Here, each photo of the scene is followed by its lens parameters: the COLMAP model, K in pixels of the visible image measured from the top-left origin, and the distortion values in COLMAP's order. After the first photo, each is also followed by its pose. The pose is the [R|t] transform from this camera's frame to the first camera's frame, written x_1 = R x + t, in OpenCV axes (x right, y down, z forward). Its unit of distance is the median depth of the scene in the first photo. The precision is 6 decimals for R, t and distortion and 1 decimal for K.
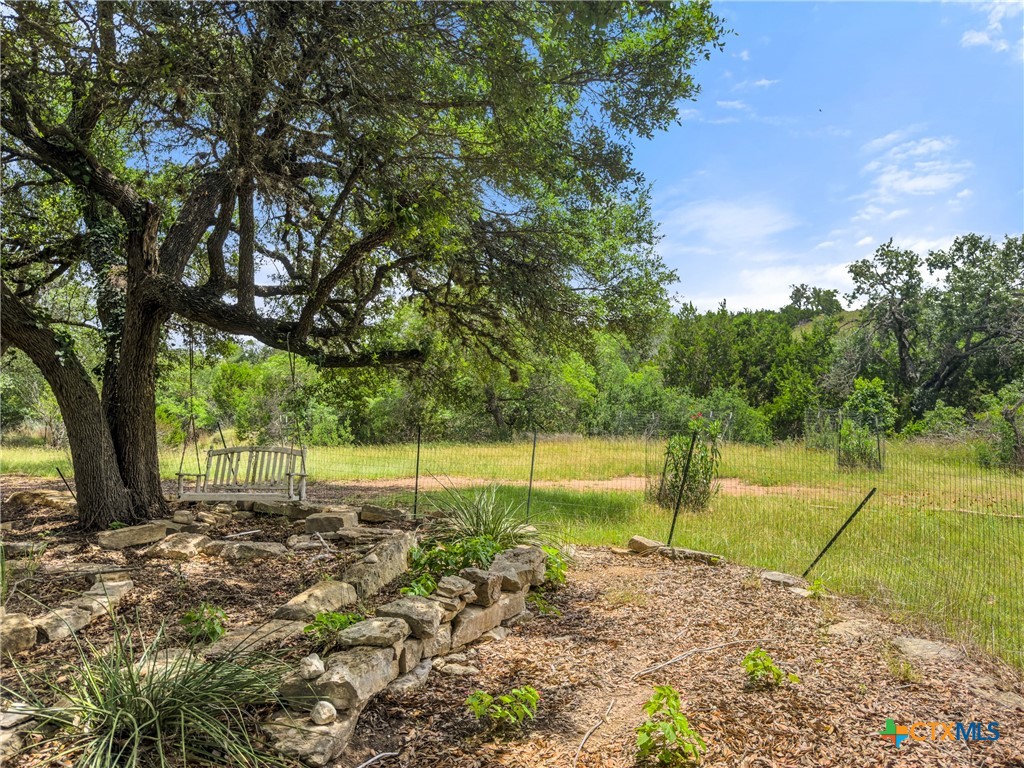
lens RADIAL K [[716.5, 0, 501.8], [0, 716.5, 386.2], [0, 0, 1]] dist [-0.008475, -0.003969]
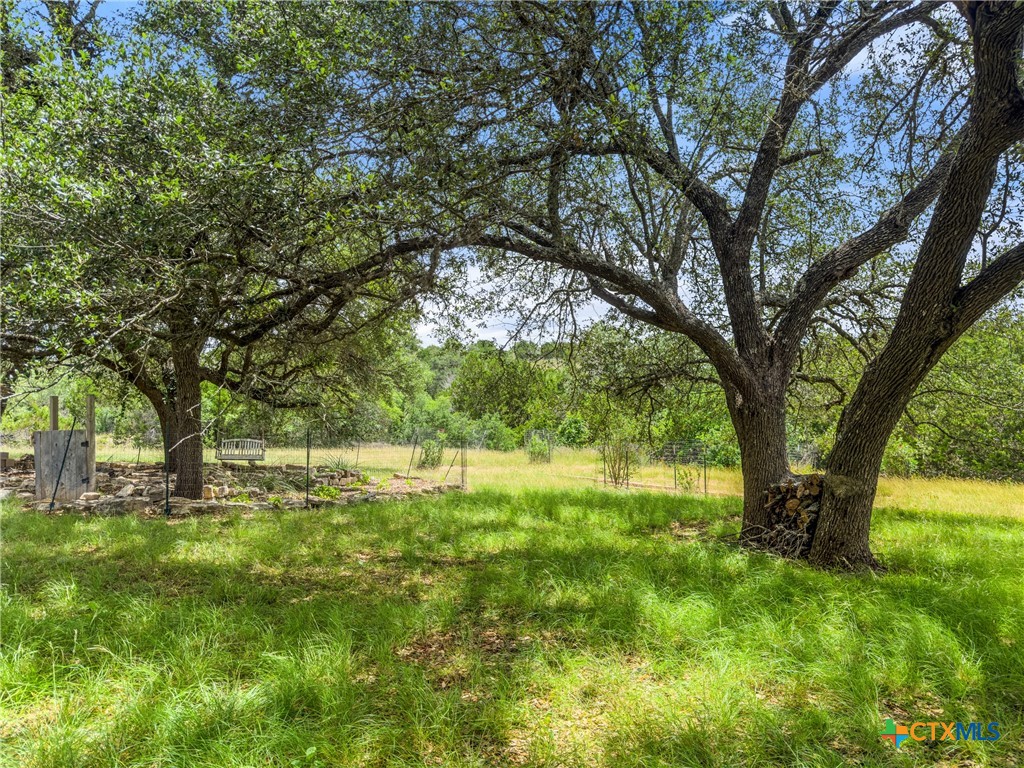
lens RADIAL K [[716.5, 0, 504.2], [0, 716.5, 387.0], [0, 0, 1]] dist [-0.008475, -0.003969]
pose [[0.968557, 0.037351, 0.245974, -0.091309], [-0.031862, 0.999147, -0.026261, -0.056166], [-0.246745, 0.017599, 0.968921, -1.603849]]
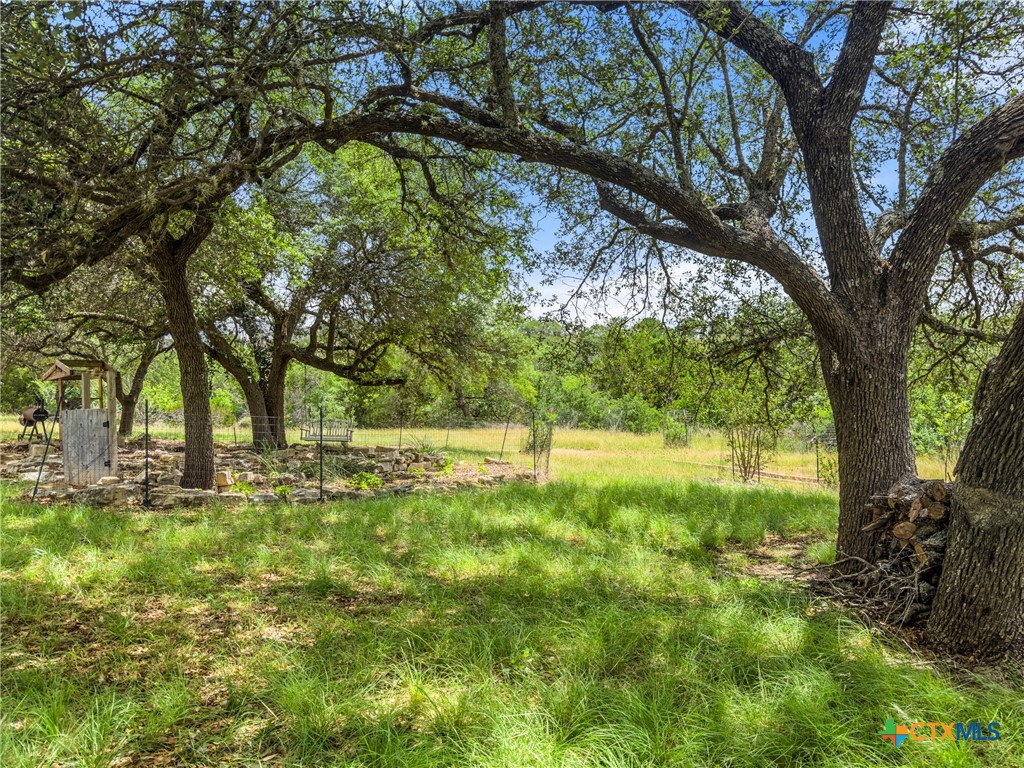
lens RADIAL K [[716.5, 0, 511.5], [0, 716.5, 387.7], [0, 0, 1]] dist [-0.008475, -0.003969]
pose [[0.999422, 0.023675, 0.024395, 0.182818], [-0.023868, 0.999686, 0.007651, -0.047974], [-0.024206, -0.008229, 0.999673, -1.341202]]
